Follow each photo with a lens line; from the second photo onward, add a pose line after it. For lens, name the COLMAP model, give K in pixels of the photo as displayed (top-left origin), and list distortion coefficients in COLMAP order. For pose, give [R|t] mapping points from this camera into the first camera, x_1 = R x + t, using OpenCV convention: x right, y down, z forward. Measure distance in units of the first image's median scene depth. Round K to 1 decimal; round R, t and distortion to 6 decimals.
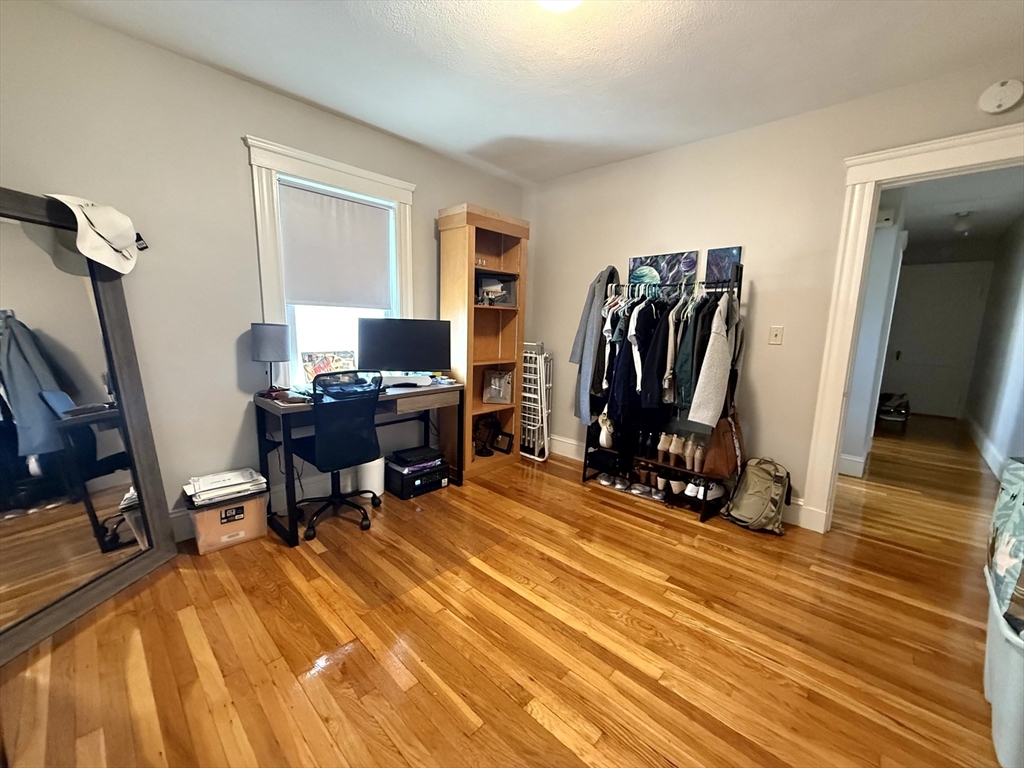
lens RADIAL K [[407.8, 0, 511.9], [0, 407.8, 385.7], [0, 0, 1]] dist [-0.000272, -0.000566]
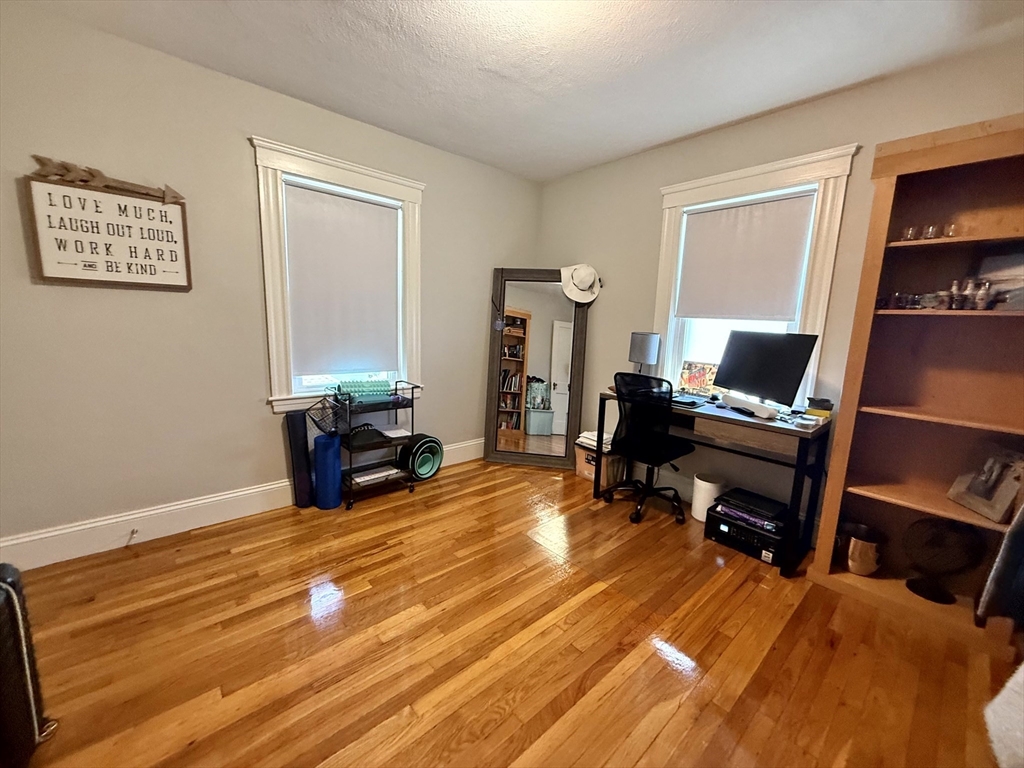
lens RADIAL K [[407.8, 0, 511.9], [0, 407.8, 385.7], [0, 0, 1]] dist [-0.000272, -0.000566]
pose [[-0.084474, 0.134835, -0.987261, 0.641362], [-0.193018, 0.969821, 0.148969, -0.091130], [0.977552, 0.203143, -0.055899, 0.626251]]
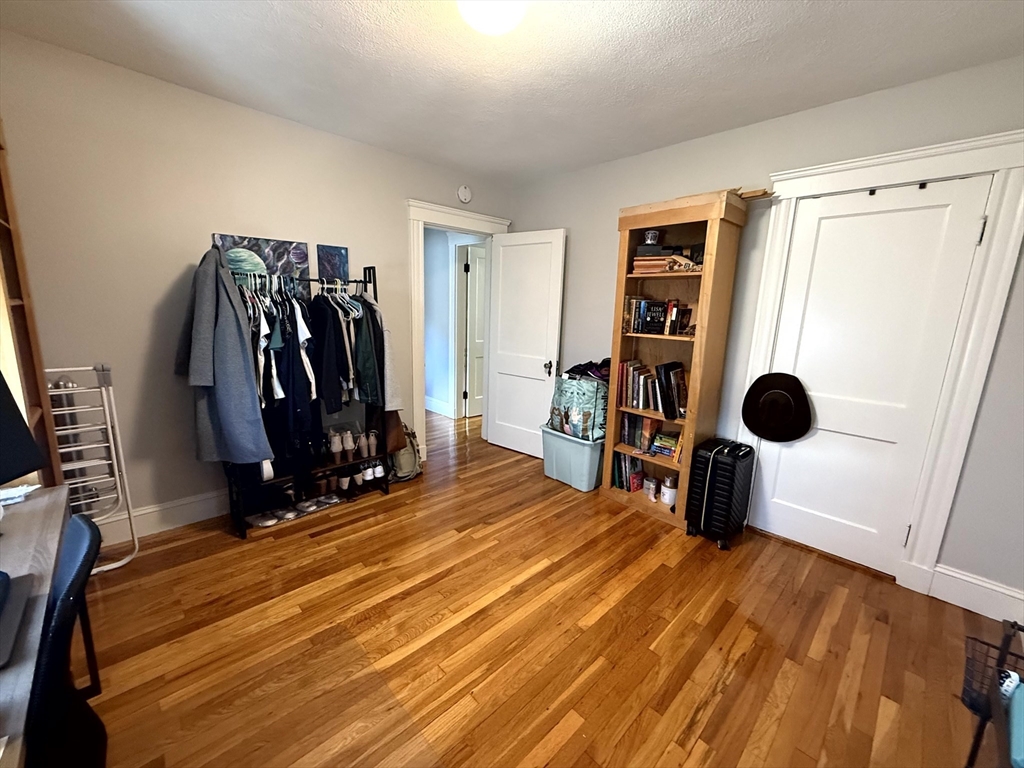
lens RADIAL K [[407.8, 0, 511.9], [0, 407.8, 385.7], [0, 0, 1]] dist [-0.000272, -0.000566]
pose [[0.049050, -0.214430, 0.975507, -0.576211], [0.125479, 0.970268, 0.206969, -0.157401], [-0.990883, 0.112254, 0.074498, 0.535288]]
